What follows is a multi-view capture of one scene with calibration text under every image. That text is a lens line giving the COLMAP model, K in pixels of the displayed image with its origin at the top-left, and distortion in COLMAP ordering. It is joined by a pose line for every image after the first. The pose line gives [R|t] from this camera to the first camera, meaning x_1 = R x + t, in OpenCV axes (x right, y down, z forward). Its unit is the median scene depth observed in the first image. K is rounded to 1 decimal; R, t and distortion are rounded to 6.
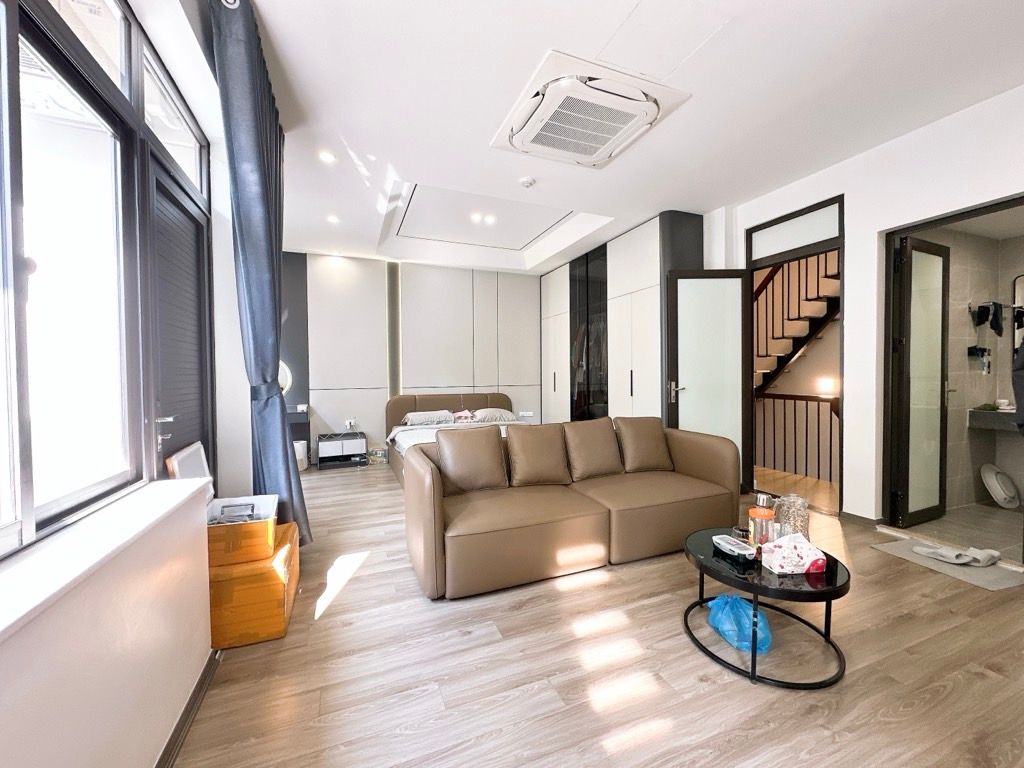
lens RADIAL K [[410.1, 0, 510.1], [0, 410.1, 385.0], [0, 0, 1]] dist [-0.003196, 0.001163]
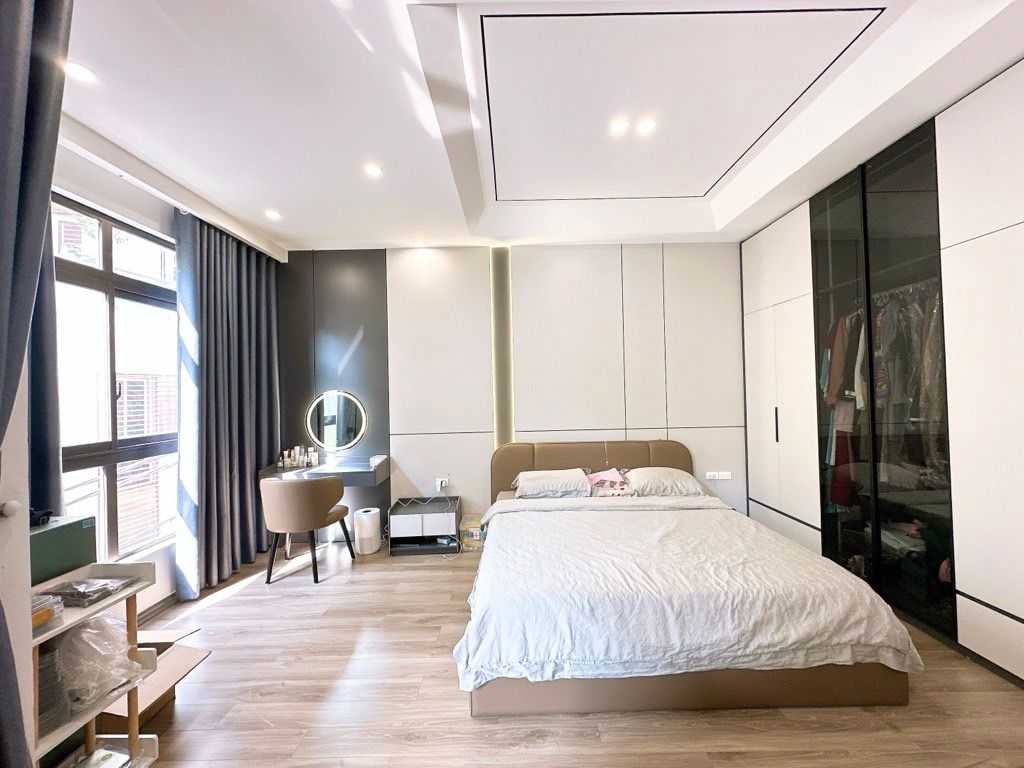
lens RADIAL K [[410.1, 0, 511.2], [0, 410.1, 386.1], [0, 0, 1]] dist [-0.003196, 0.001163]
pose [[0.925428, -0.016940, -0.378544, -0.014730], [0.006370, 0.999555, -0.029158, -0.052017], [0.378869, 0.024572, 0.925124, 0.405742]]
